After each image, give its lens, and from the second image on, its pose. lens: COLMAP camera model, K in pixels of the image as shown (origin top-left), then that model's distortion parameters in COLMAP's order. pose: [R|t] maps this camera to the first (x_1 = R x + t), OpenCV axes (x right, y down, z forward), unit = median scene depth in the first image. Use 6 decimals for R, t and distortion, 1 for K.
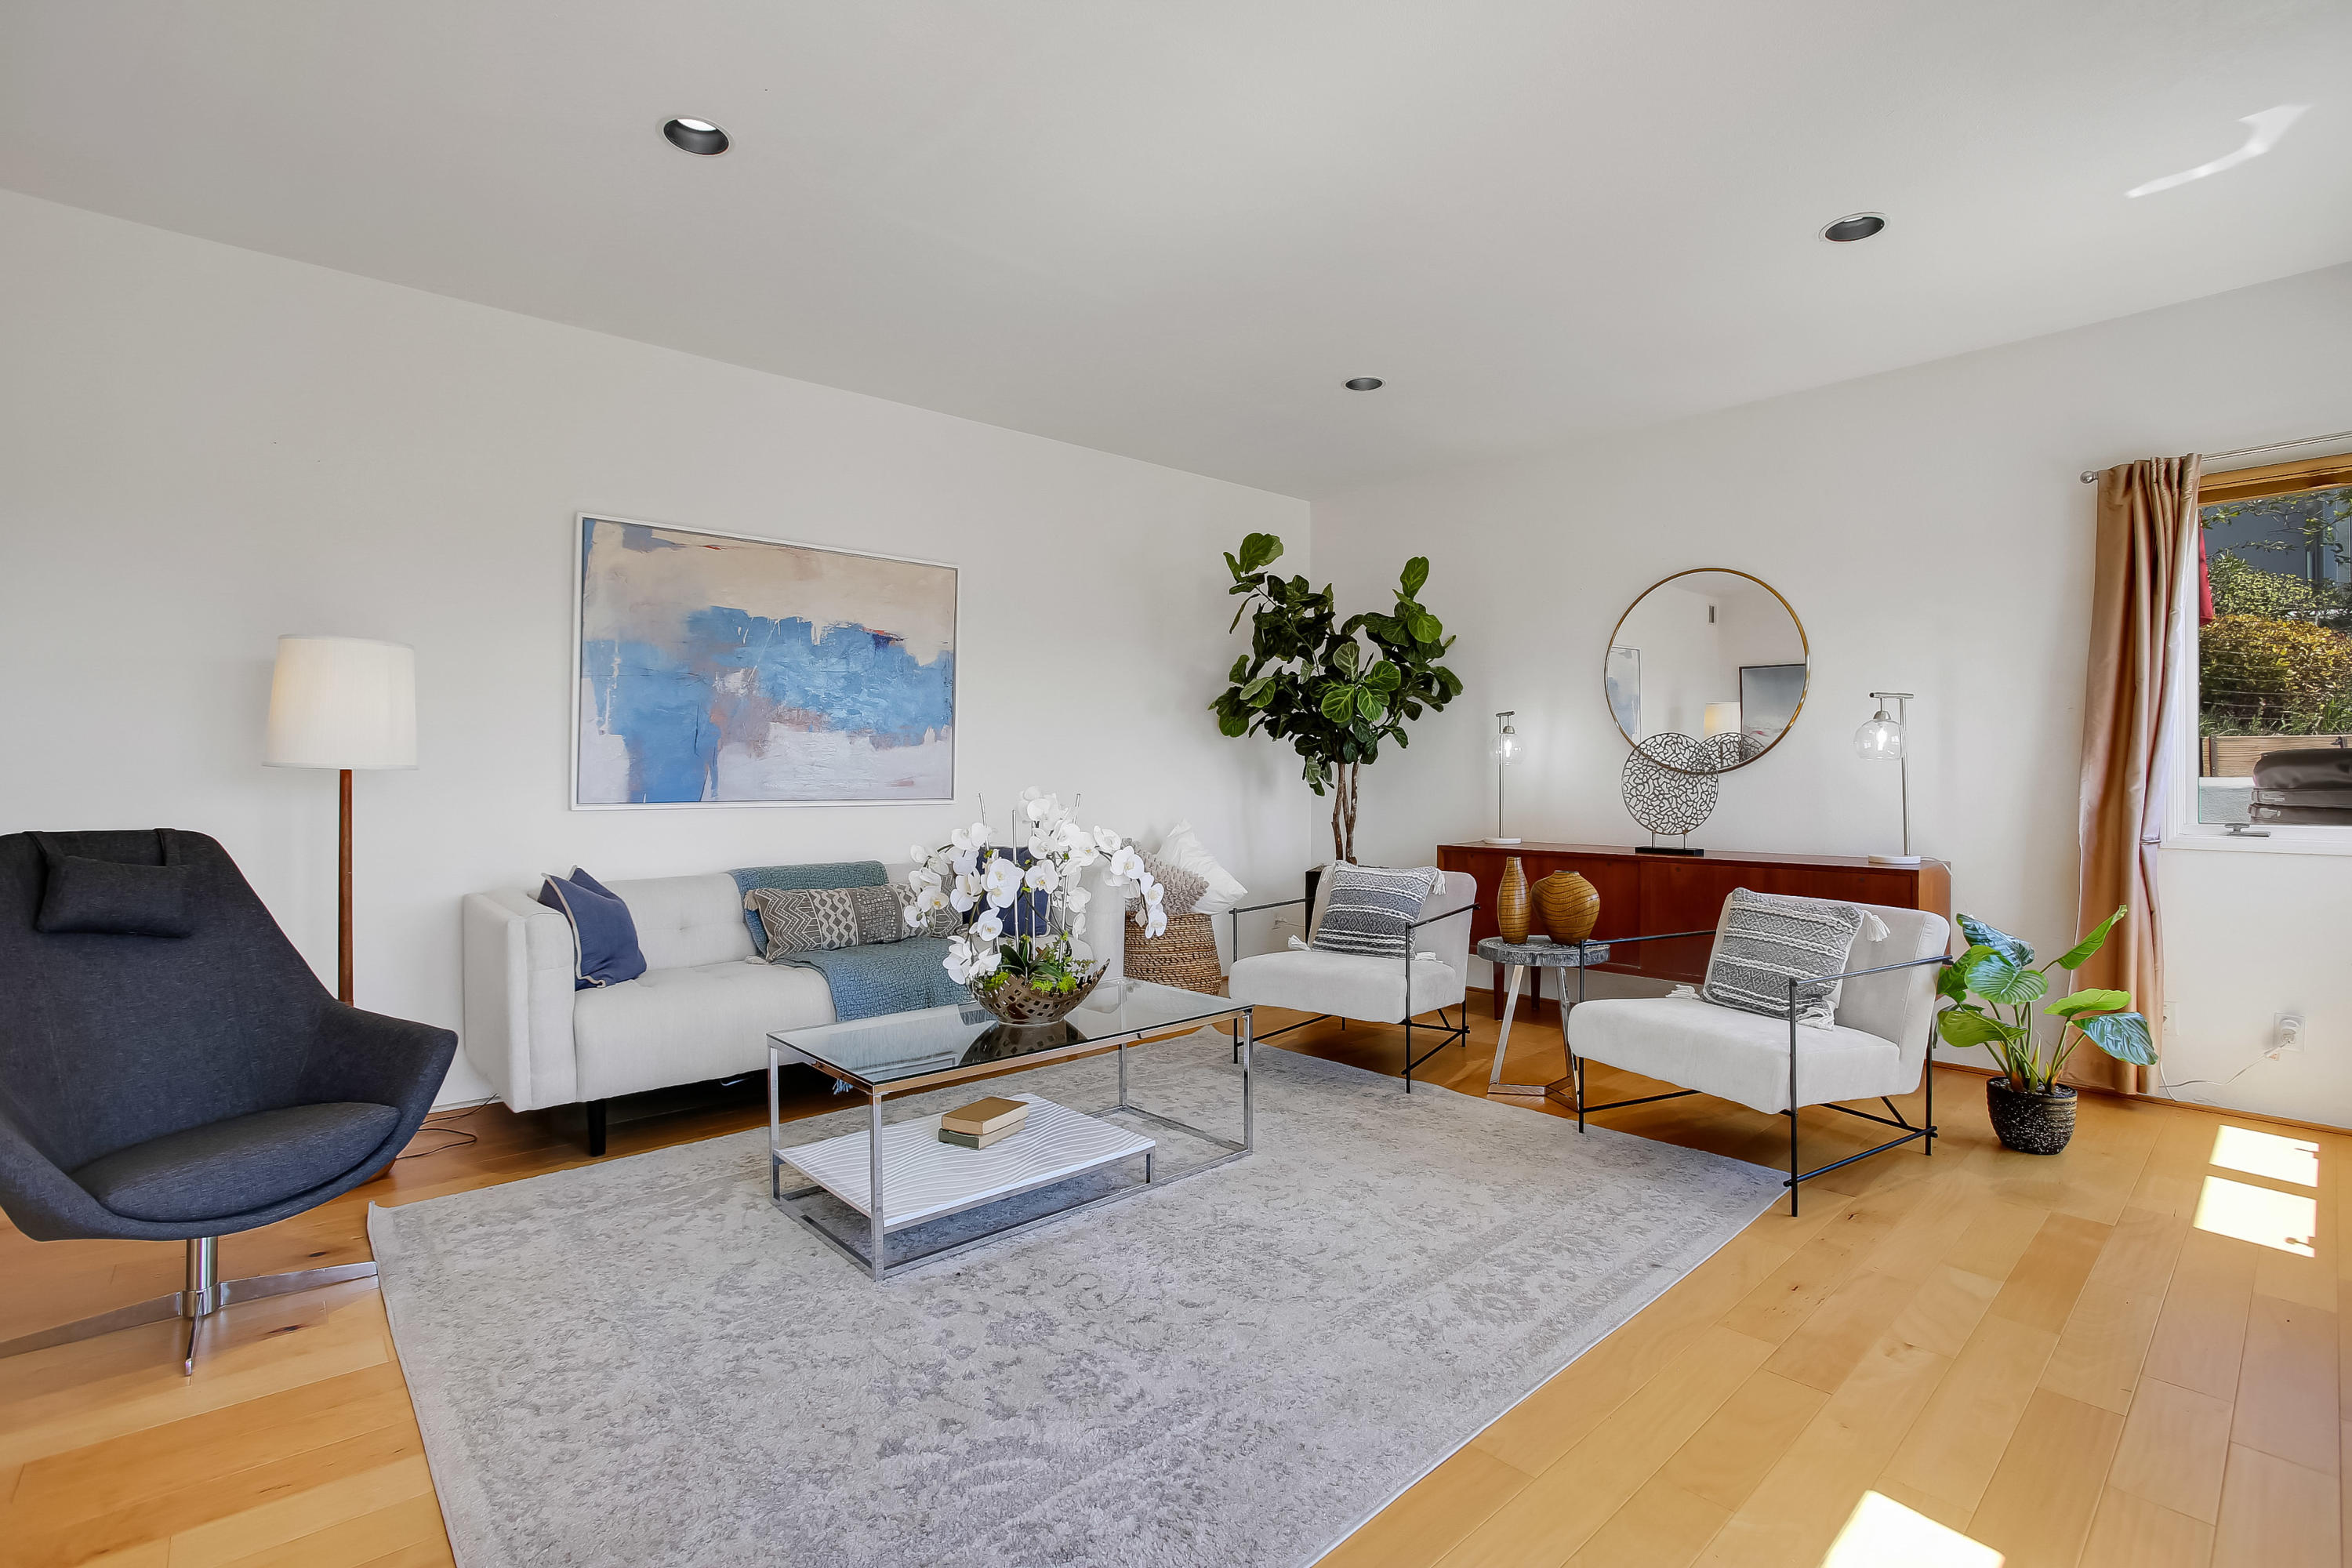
lens RADIAL K [[1079.0, 0, 1179.3], [0, 1079.0, 768.5], [0, 0, 1]] dist [-0.054556, 0.015813]
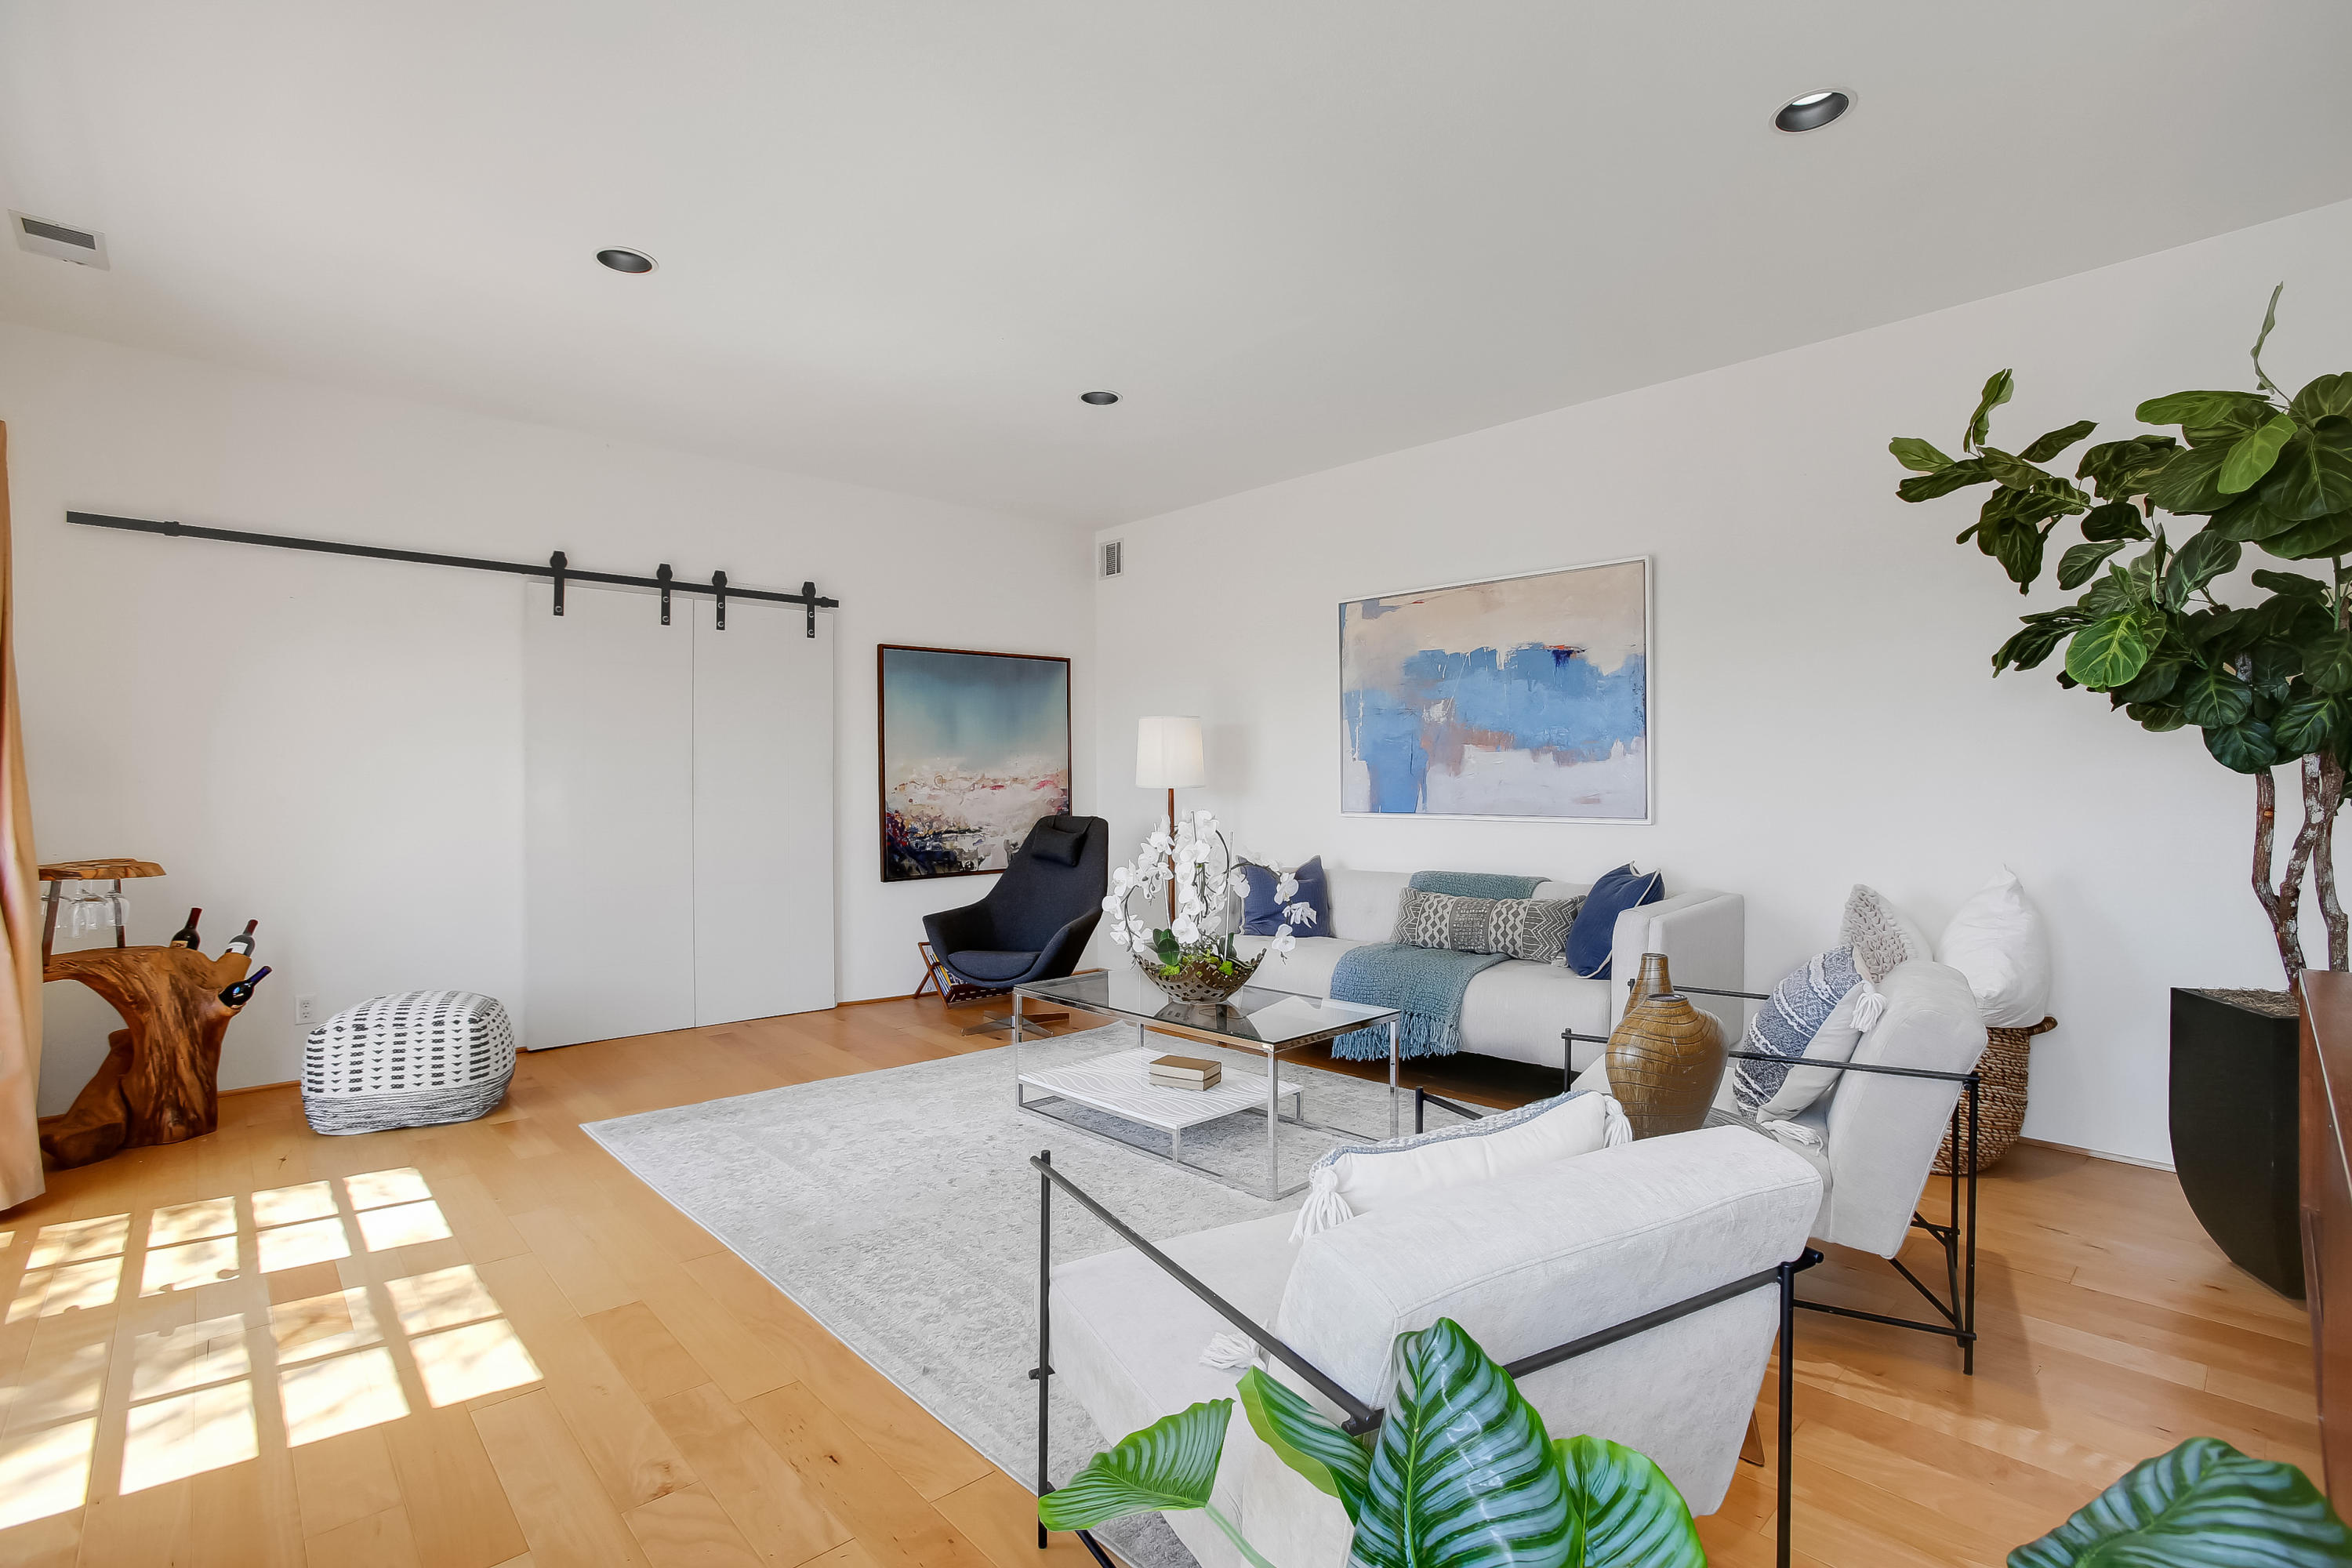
lens RADIAL K [[1079.0, 0, 1178.5], [0, 1079.0, 791.7], [0, 0, 1]] dist [-0.054556, 0.015813]
pose [[0.032171, 0.008850, -0.999443, 0.760535], [0.004628, 0.999949, 0.009004, -0.005440], [0.999472, -0.004915, 0.032128, 0.680731]]
